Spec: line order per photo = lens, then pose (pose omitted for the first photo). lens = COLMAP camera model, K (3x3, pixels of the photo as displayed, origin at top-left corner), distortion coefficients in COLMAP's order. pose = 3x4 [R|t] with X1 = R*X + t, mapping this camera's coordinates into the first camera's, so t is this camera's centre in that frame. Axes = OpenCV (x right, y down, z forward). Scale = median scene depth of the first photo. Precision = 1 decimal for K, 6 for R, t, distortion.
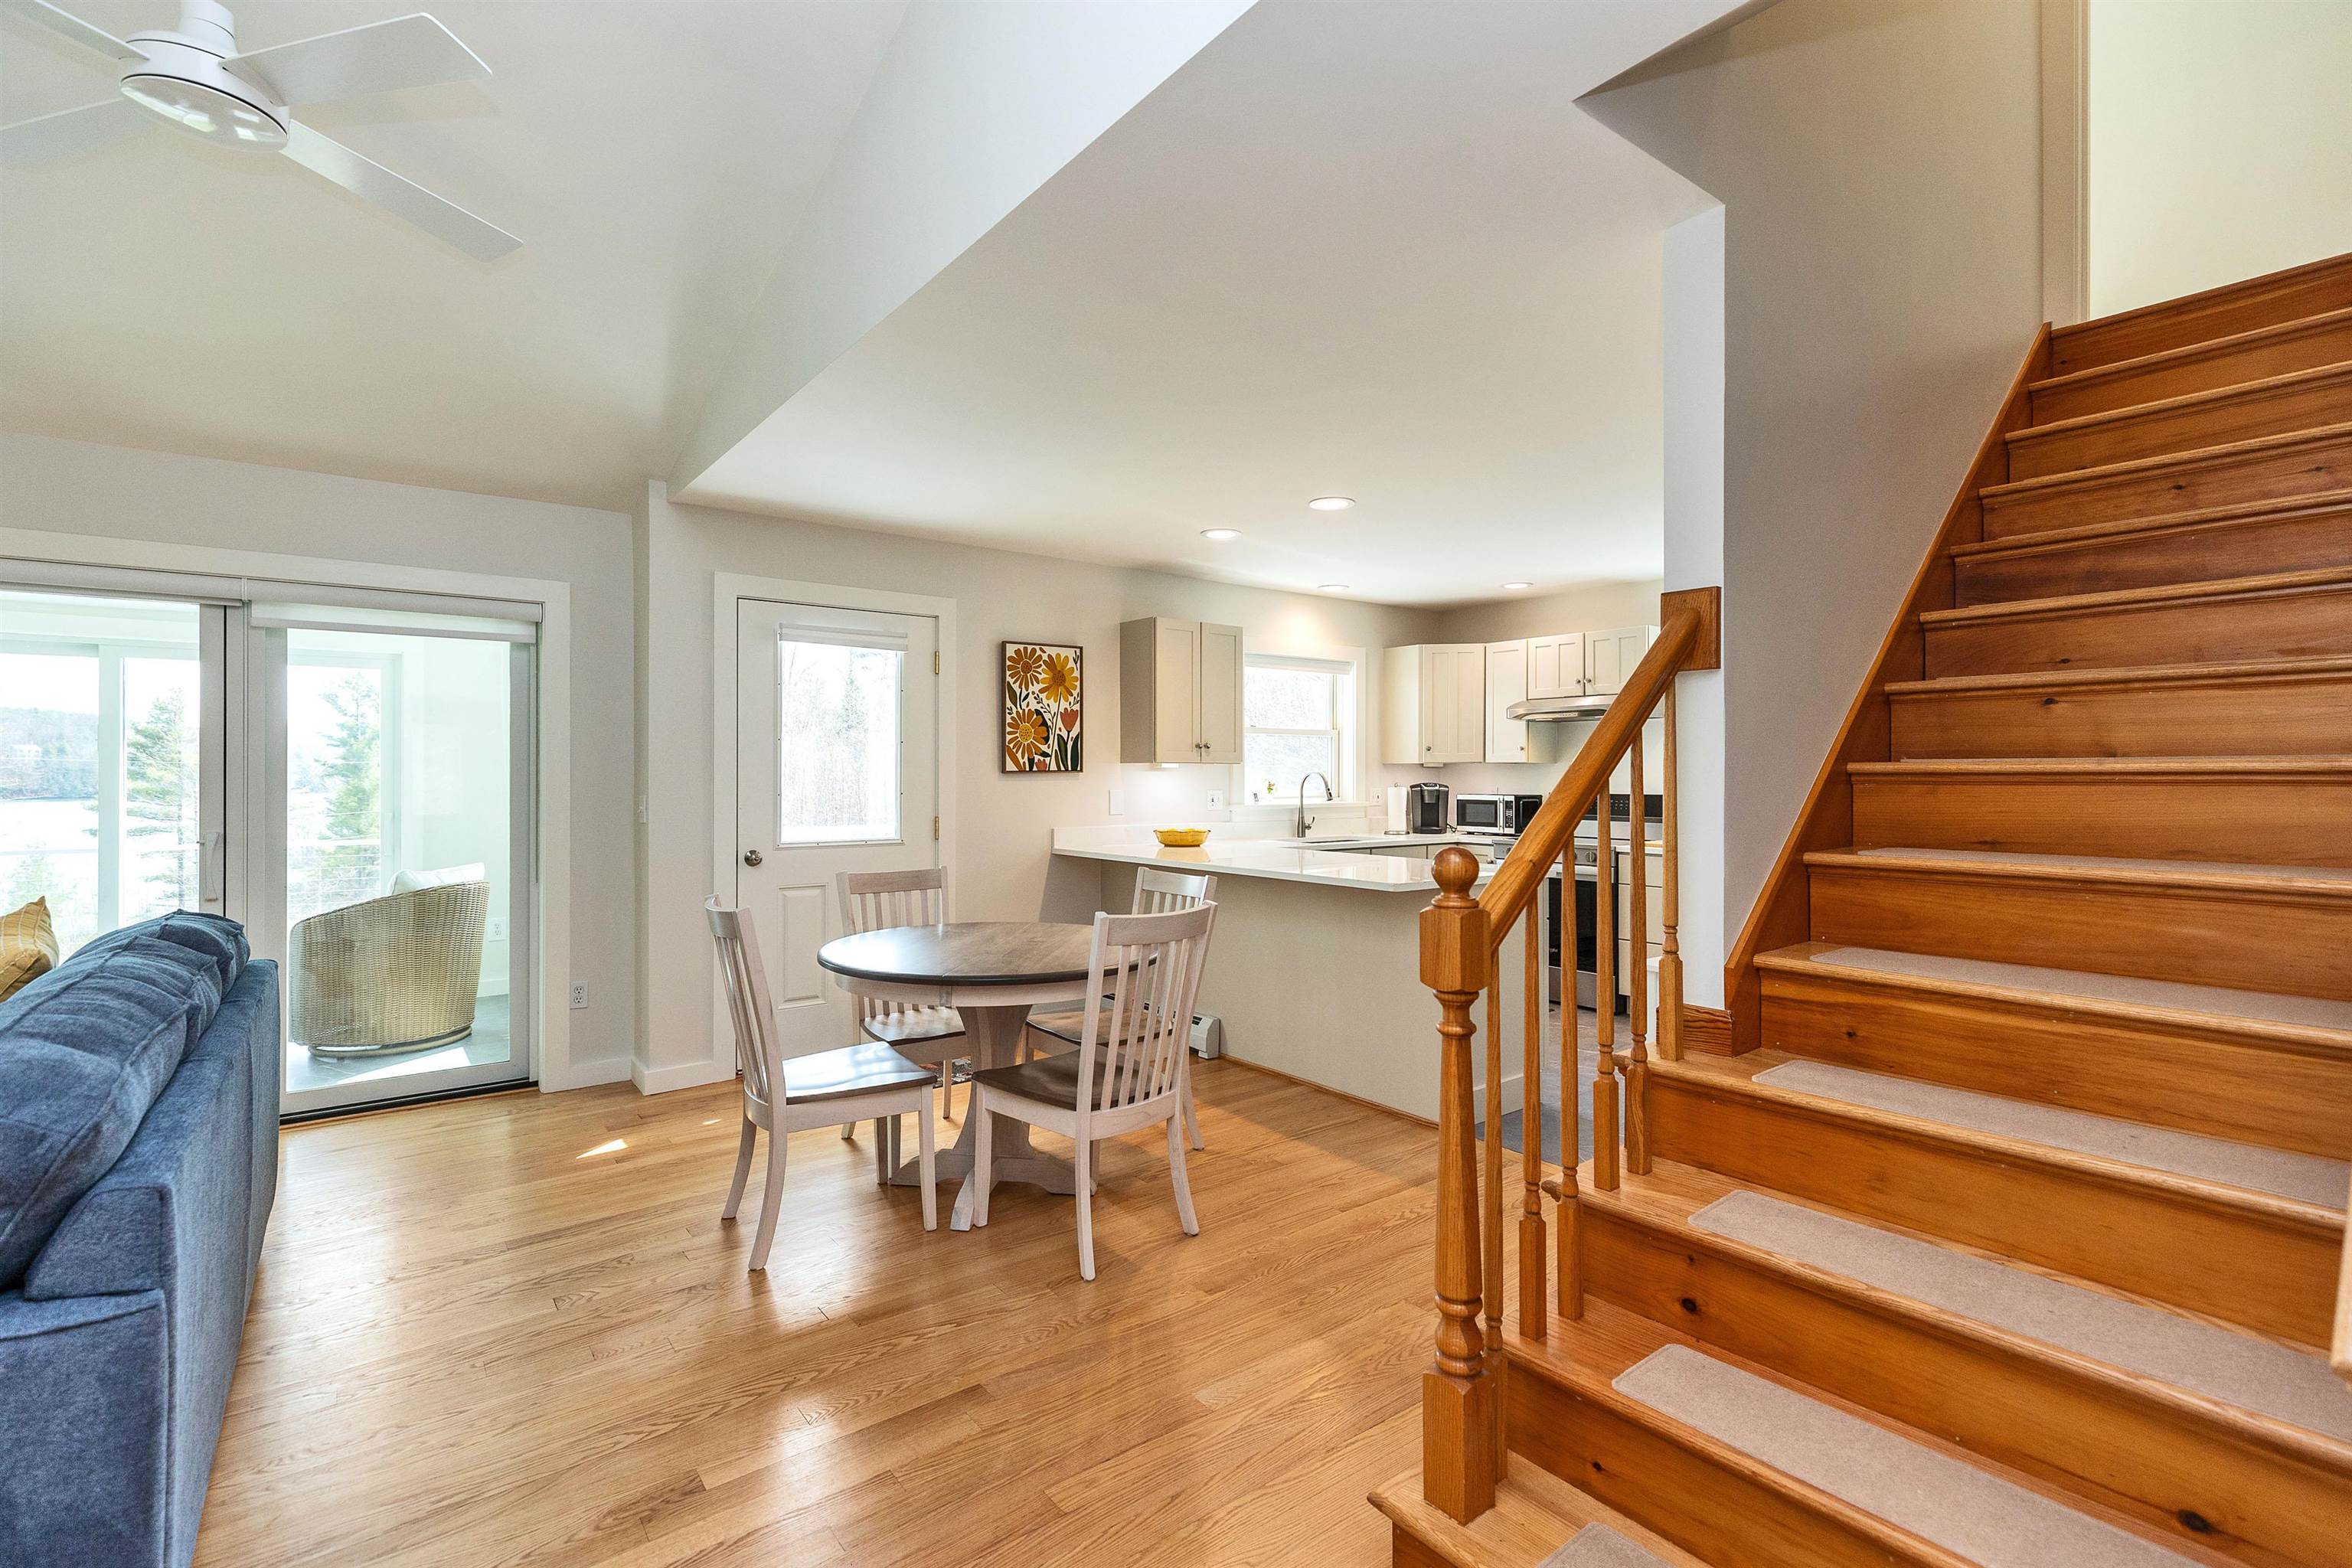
lens RADIAL K [[1050.4, 0, 1181.6], [0, 1050.4, 783.4], [0, 0, 1]] dist [-0.000059, 0.000365]
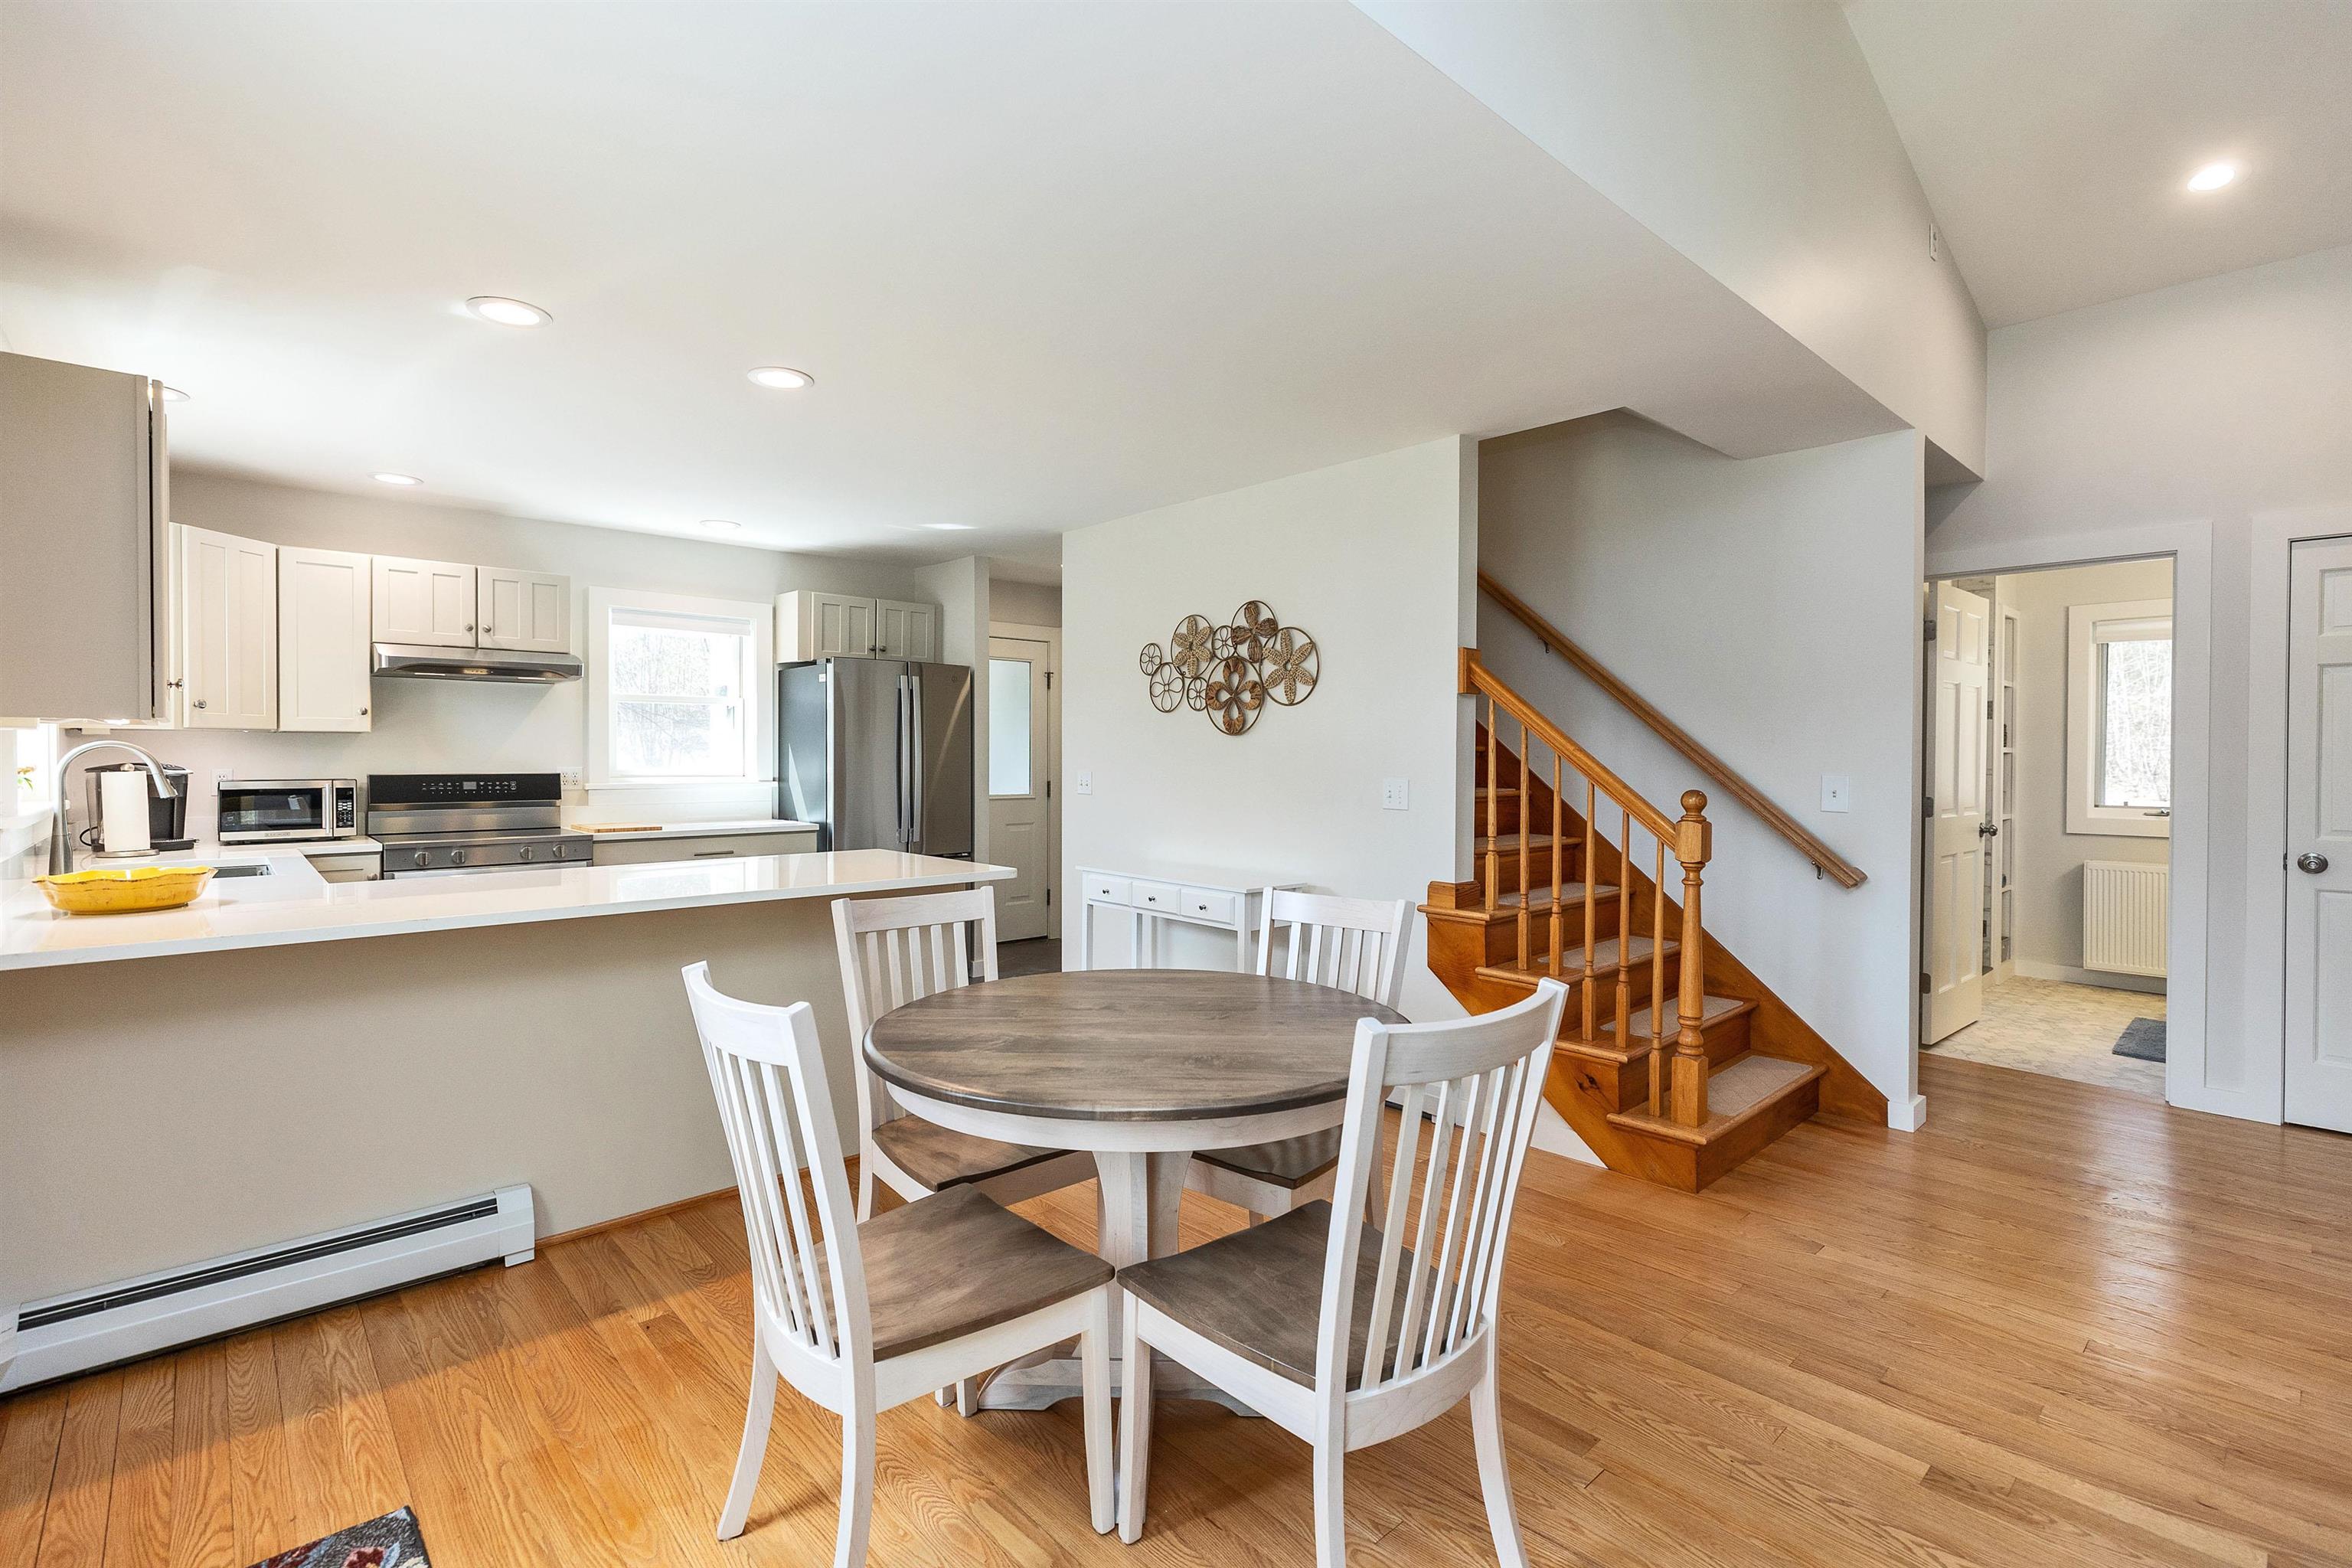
lens RADIAL K [[1071.4, 0, 1153.8], [0, 1071.4, 770.9], [0, 0, 1]] dist [0.001385, -0.000066]
pose [[-0.061408, -0.014954, 0.998001, -0.494270], [0.004002, 0.999876, 0.015228, -0.003106], [-0.998105, 0.004929, -0.061341, 0.627130]]
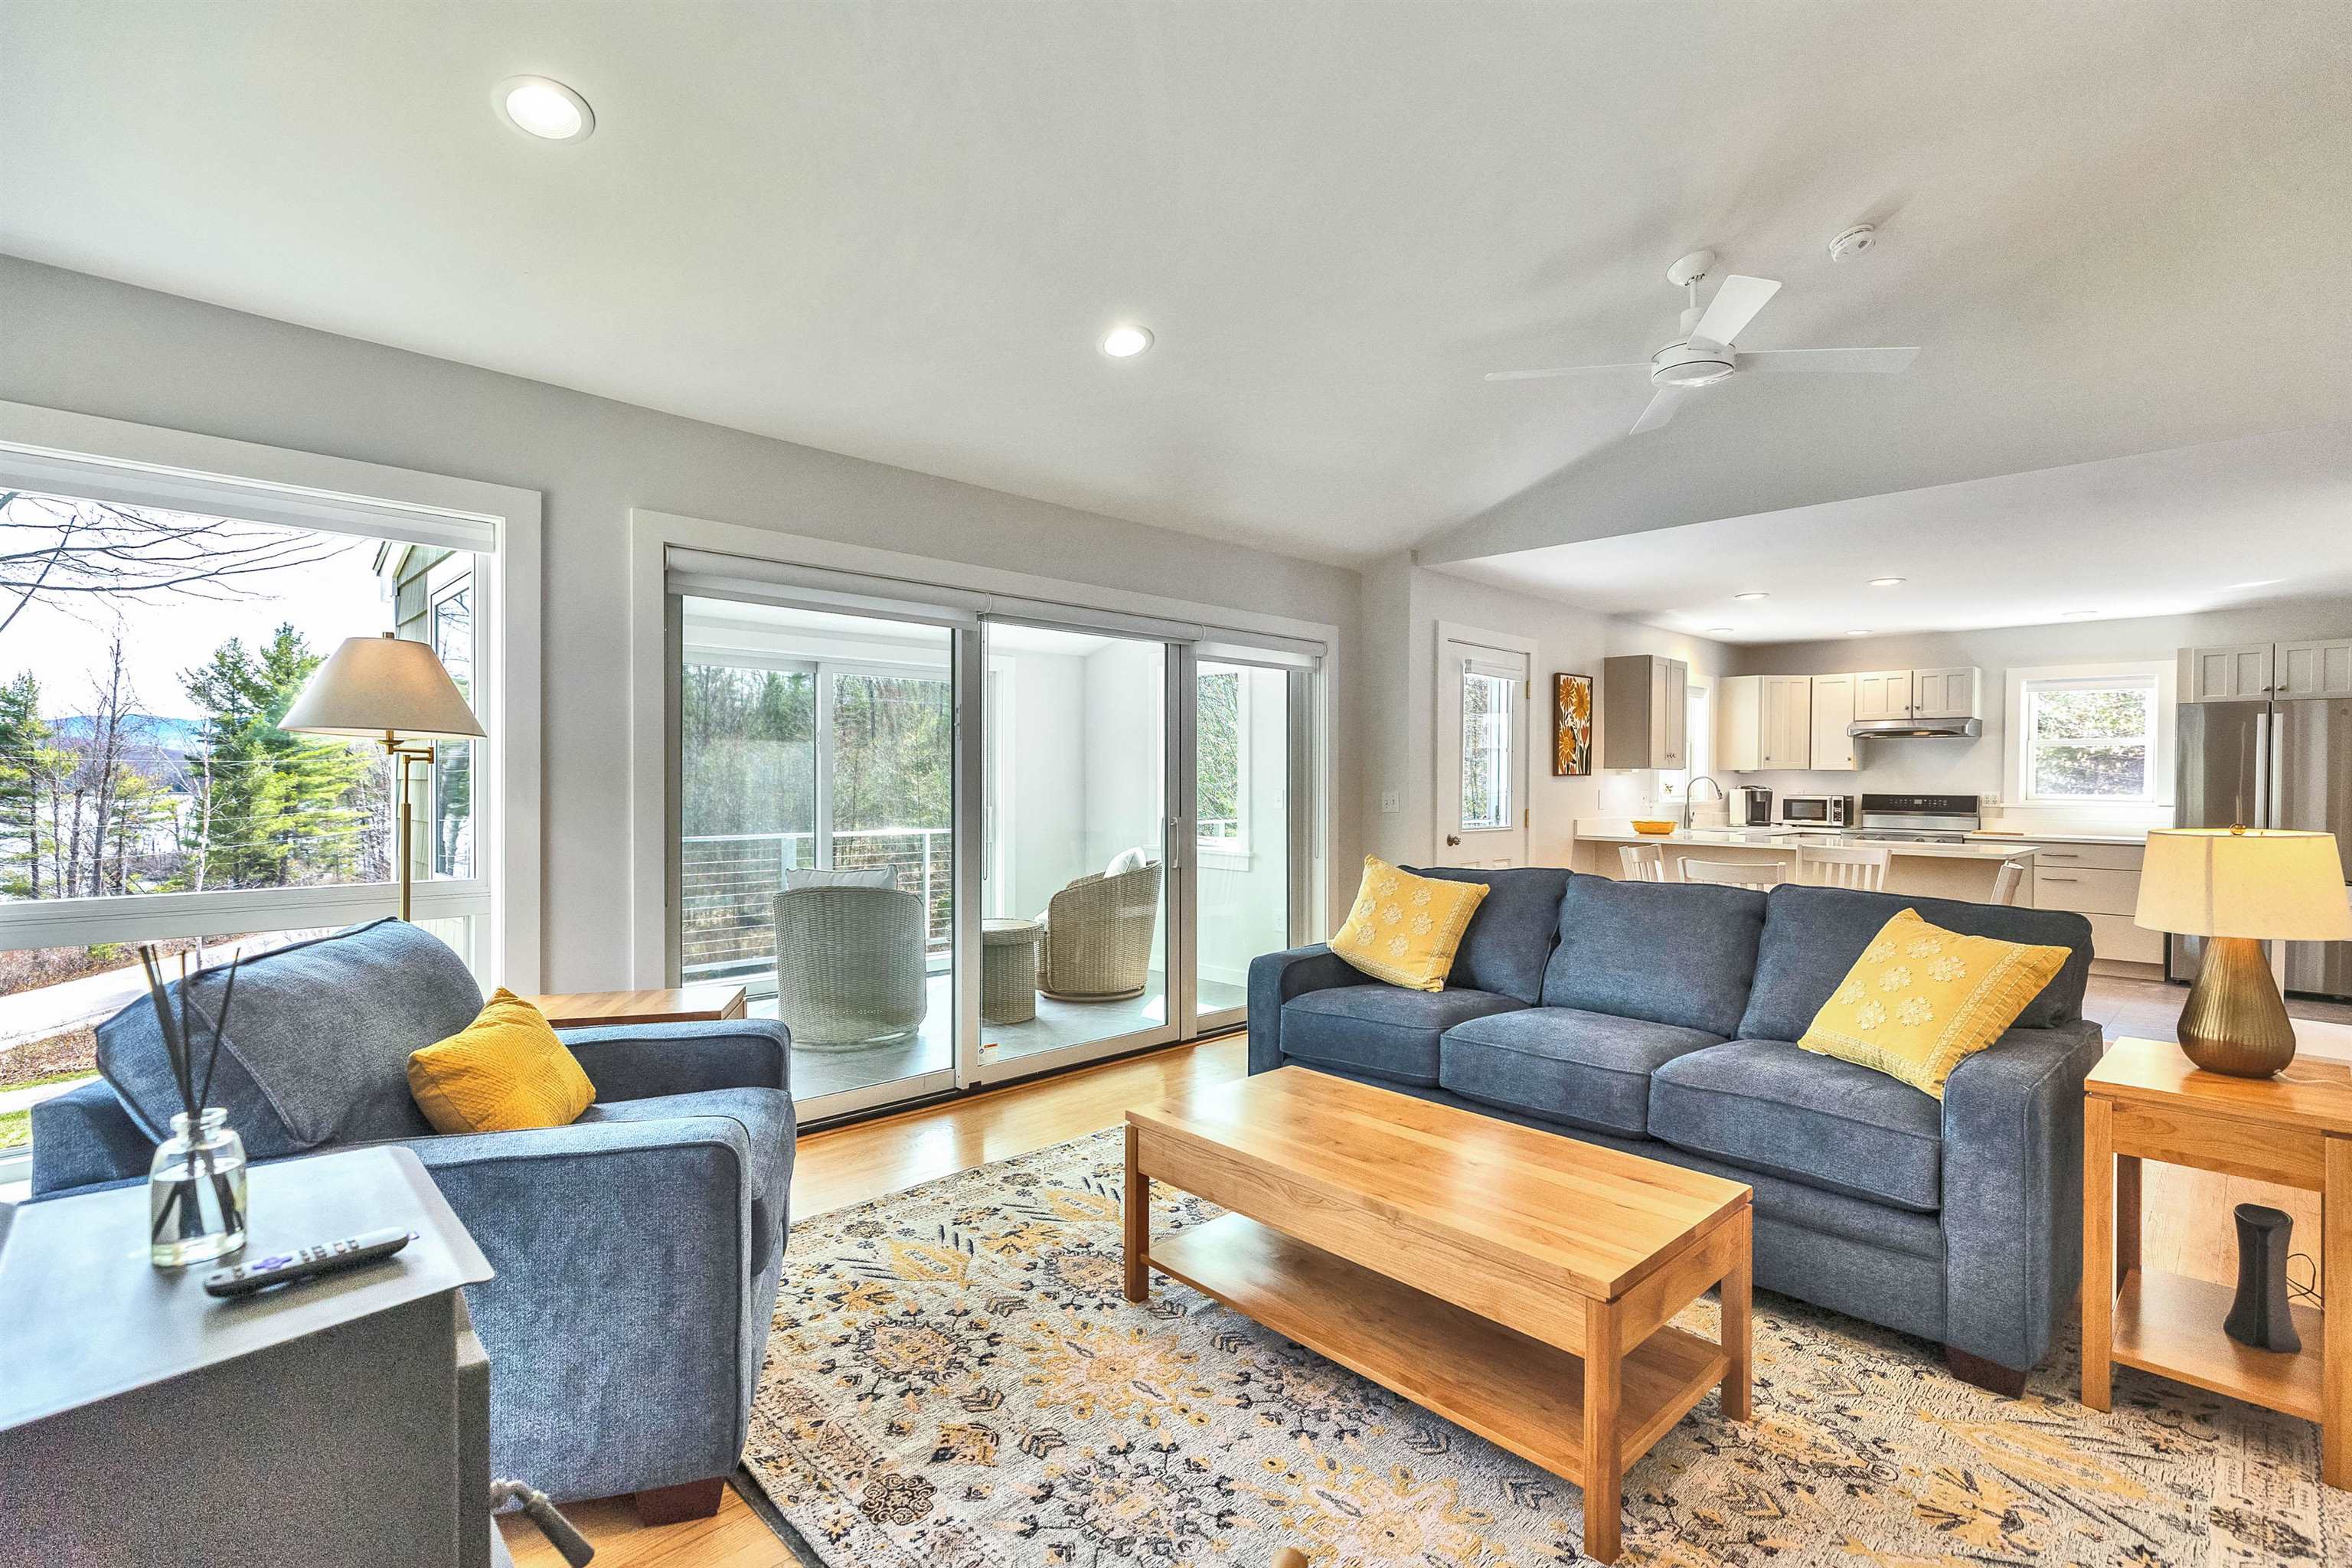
lens RADIAL K [[1061.1, 0, 1192.0], [0, 1061.1, 783.1], [0, 0, 1]] dist [0.001543, -0.000245]
pose [[0.993600, 0.005166, 0.112842, -0.735824], [-0.004526, 0.999972, -0.005930, 0.008643], [-0.112869, 0.005382, 0.993595, -0.229218]]
